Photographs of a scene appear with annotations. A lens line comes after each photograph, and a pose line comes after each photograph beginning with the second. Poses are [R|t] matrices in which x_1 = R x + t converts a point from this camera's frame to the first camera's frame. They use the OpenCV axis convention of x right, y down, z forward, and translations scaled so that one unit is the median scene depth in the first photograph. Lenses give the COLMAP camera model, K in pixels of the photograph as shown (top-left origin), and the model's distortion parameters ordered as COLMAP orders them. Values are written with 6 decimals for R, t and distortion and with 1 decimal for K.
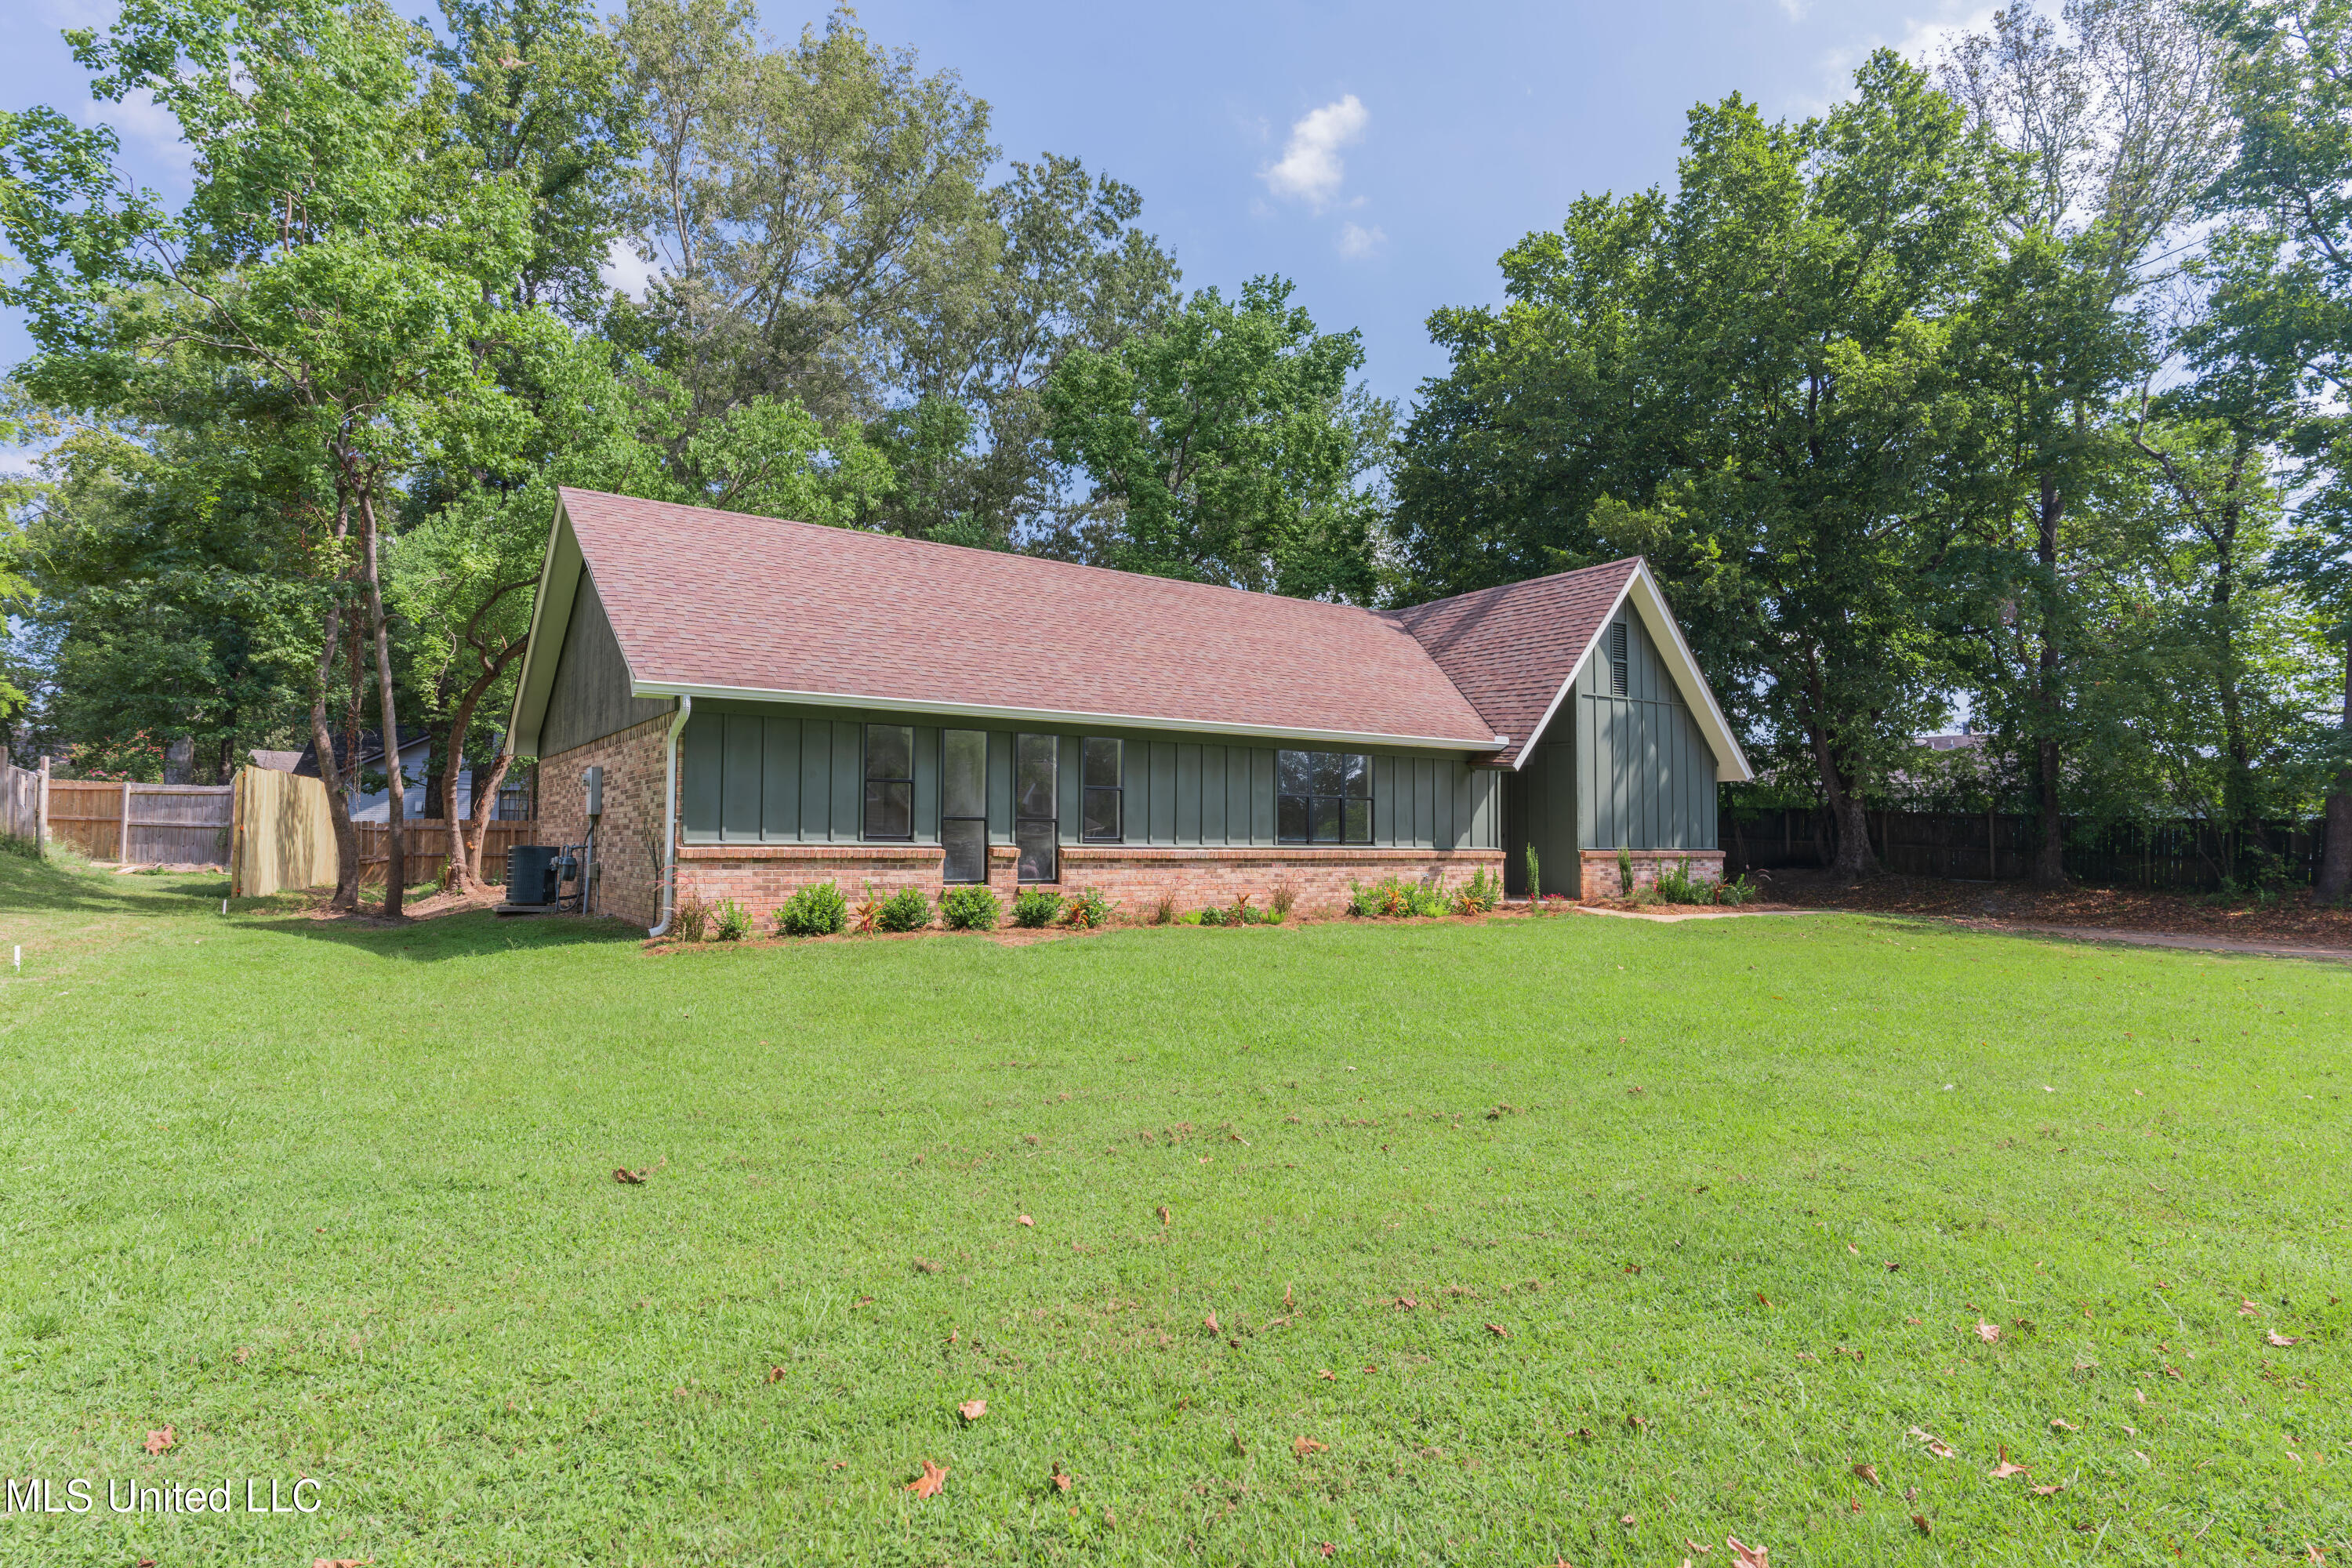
lens RADIAL K [[1345.3, 0, 1177.6], [0, 1345.3, 817.5], [0, 0, 1]] dist [0.000317, 0.001854]
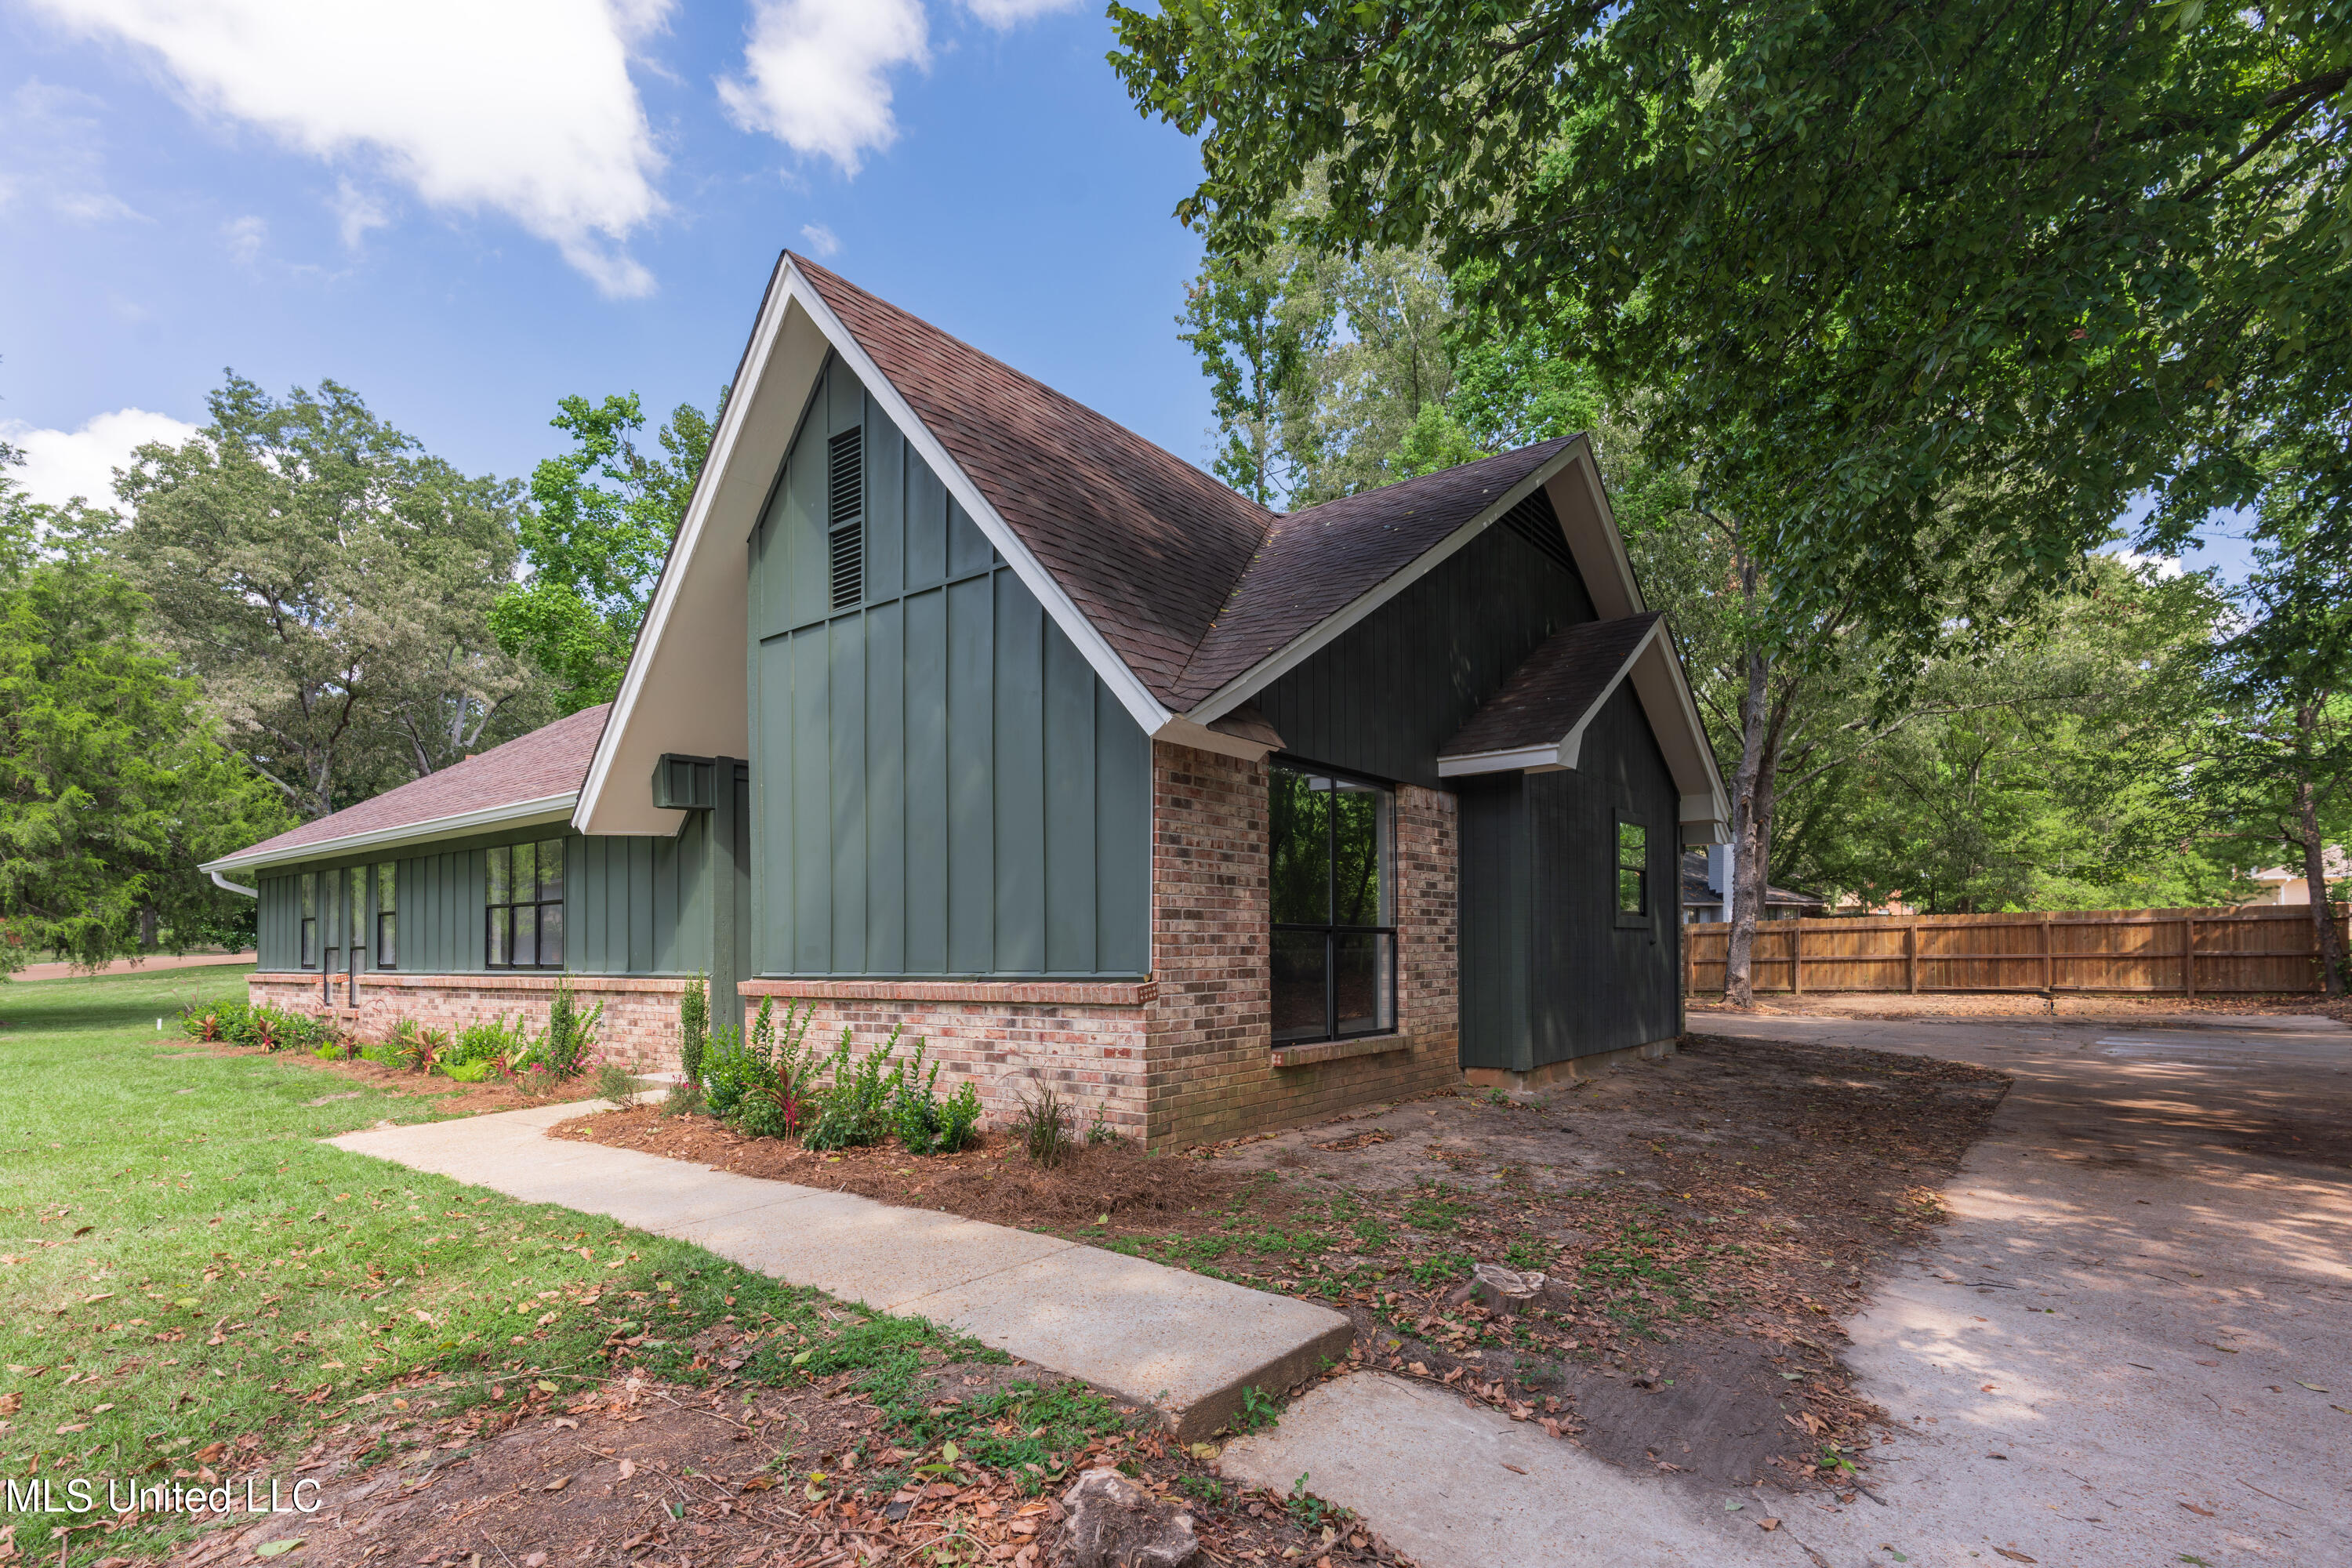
lens RADIAL K [[1174.2, 0, 1148.2], [0, 1174.2, 945.4], [0, 0, 1]] dist [0.000165, 0.000301]
pose [[0.278013, -0.005055, -0.960564, 0.790791], [0.043997, 0.999004, 0.007476, 0.016980], [0.959569, -0.044341, 0.277959, 1.110842]]
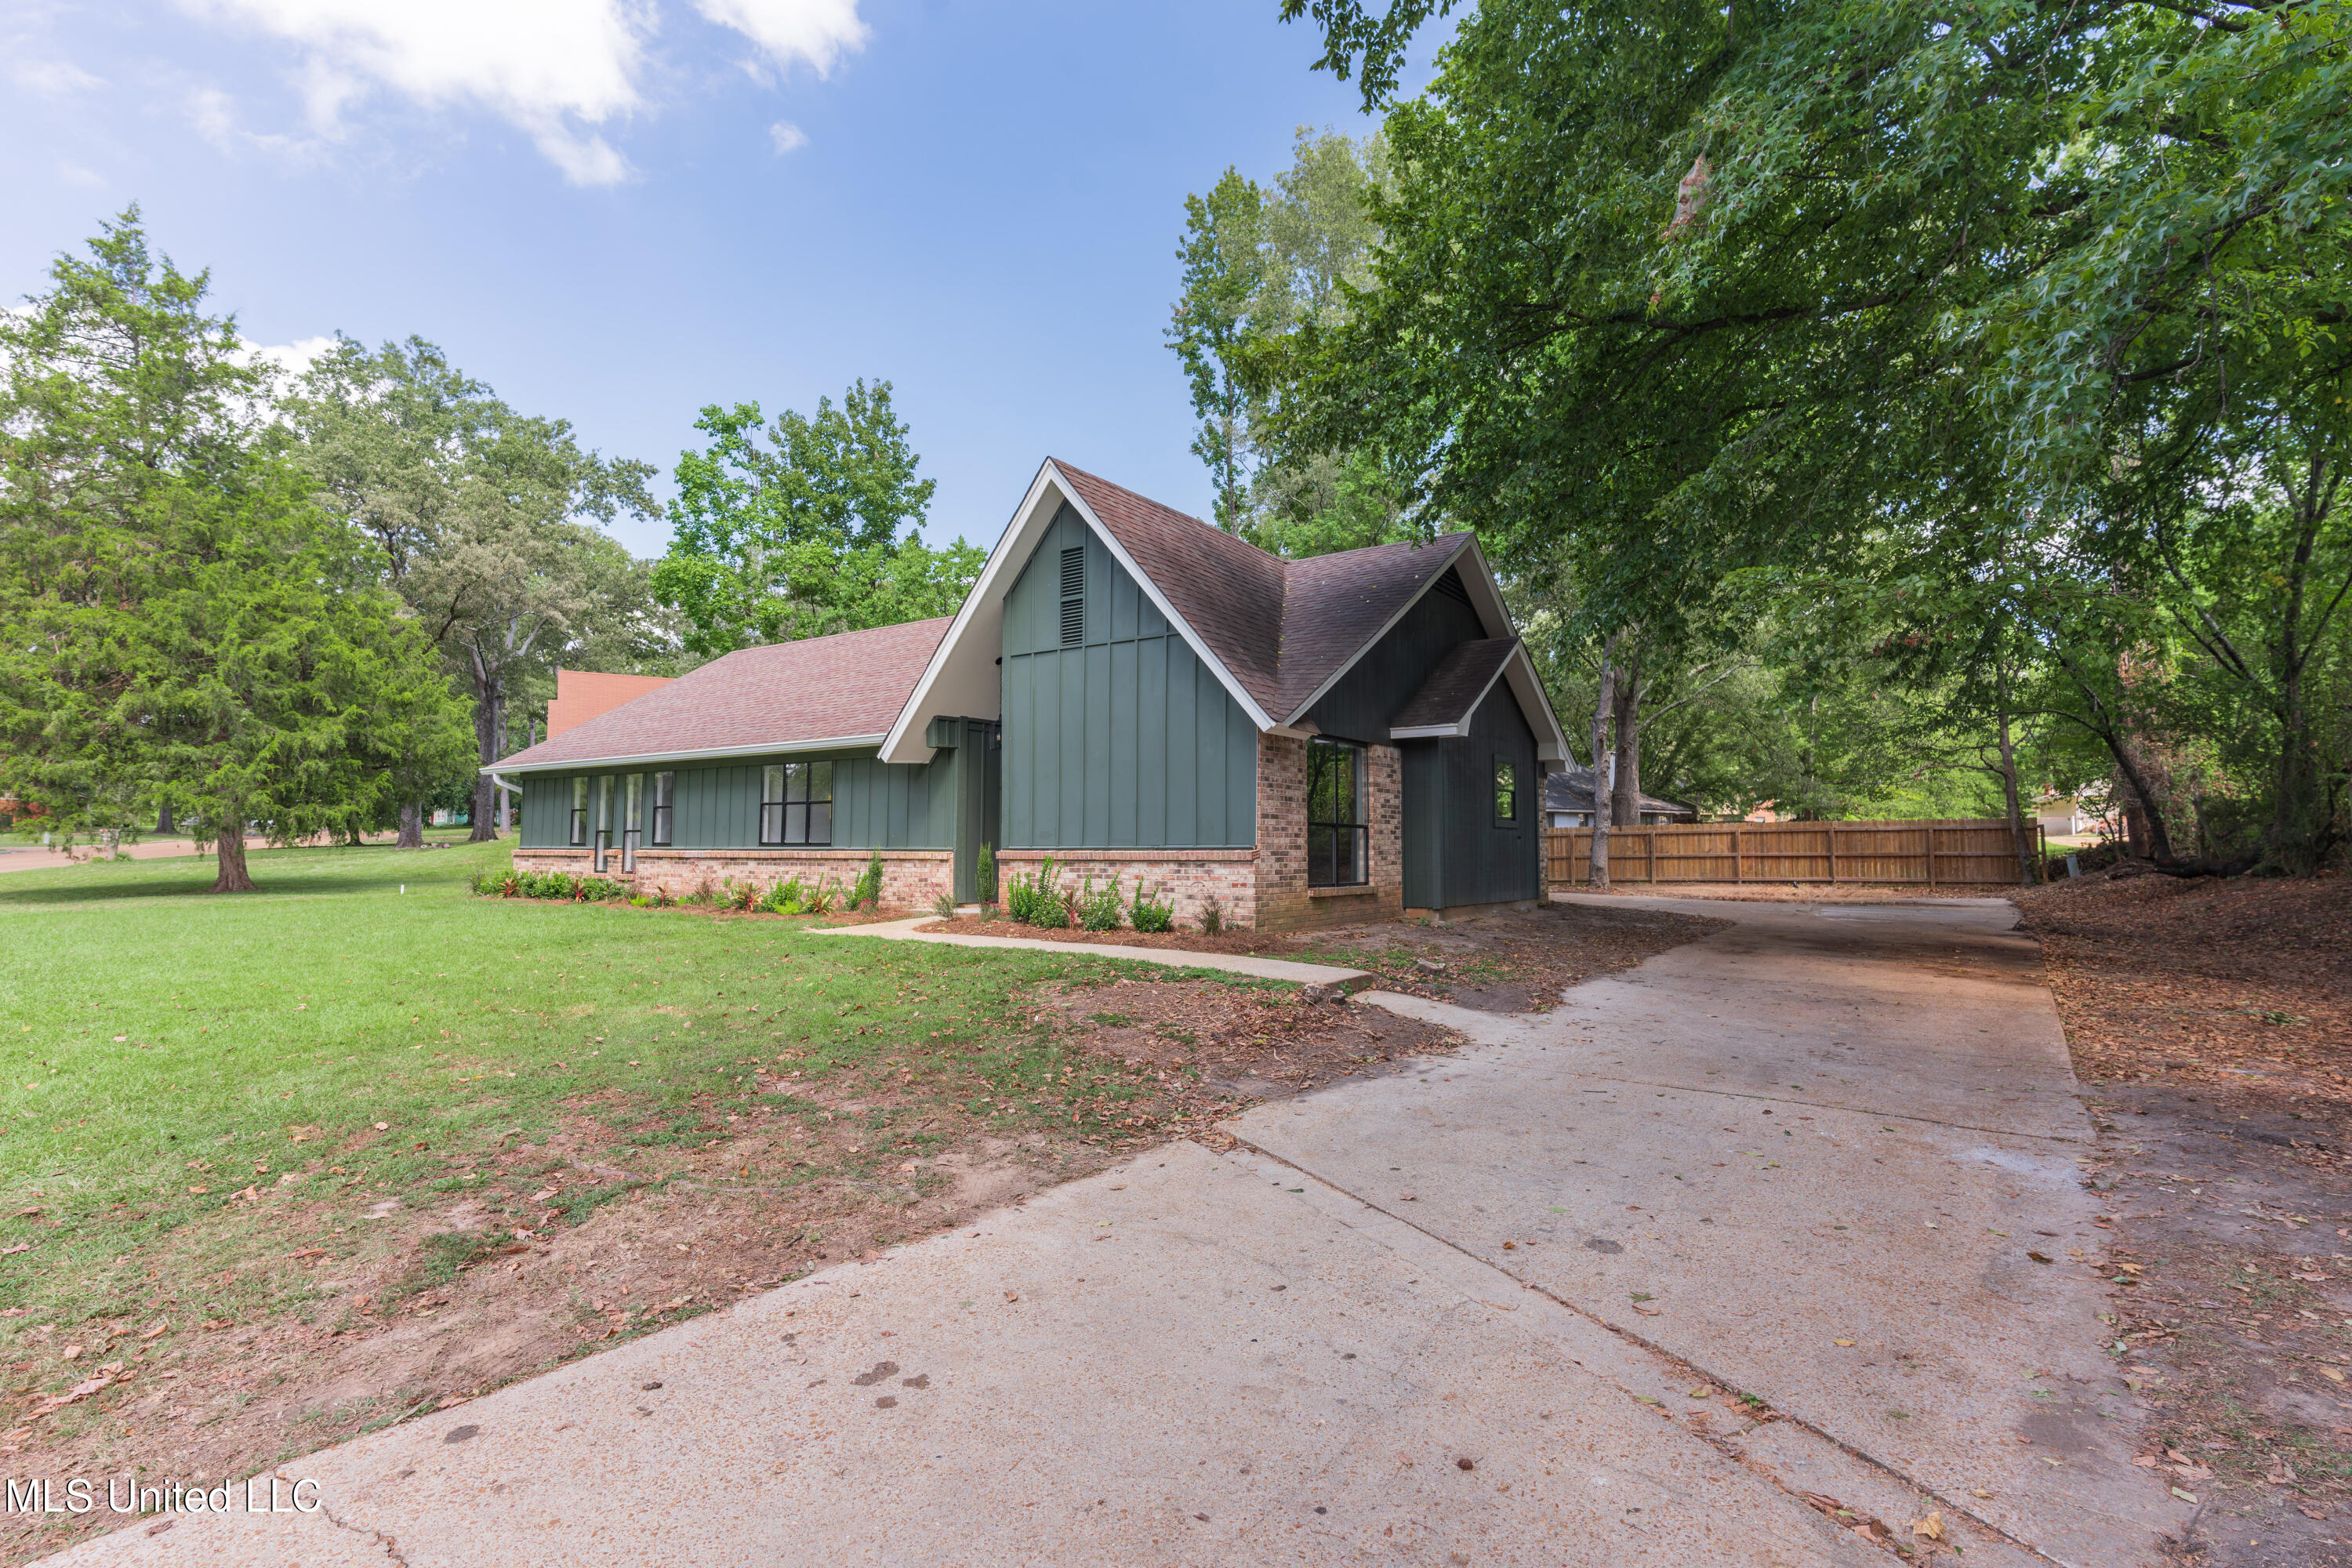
lens RADIAL K [[1098.3, 0, 1176.0], [0, 1098.3, 784.0], [0, 0, 1]] dist [-0.002387, -0.000145]
pose [[0.346285, -0.051361, -0.936722, 1.036281], [0.031756, 0.998570, -0.043013, 0.017851], [0.937592, -0.014852, 0.347421, 0.948633]]
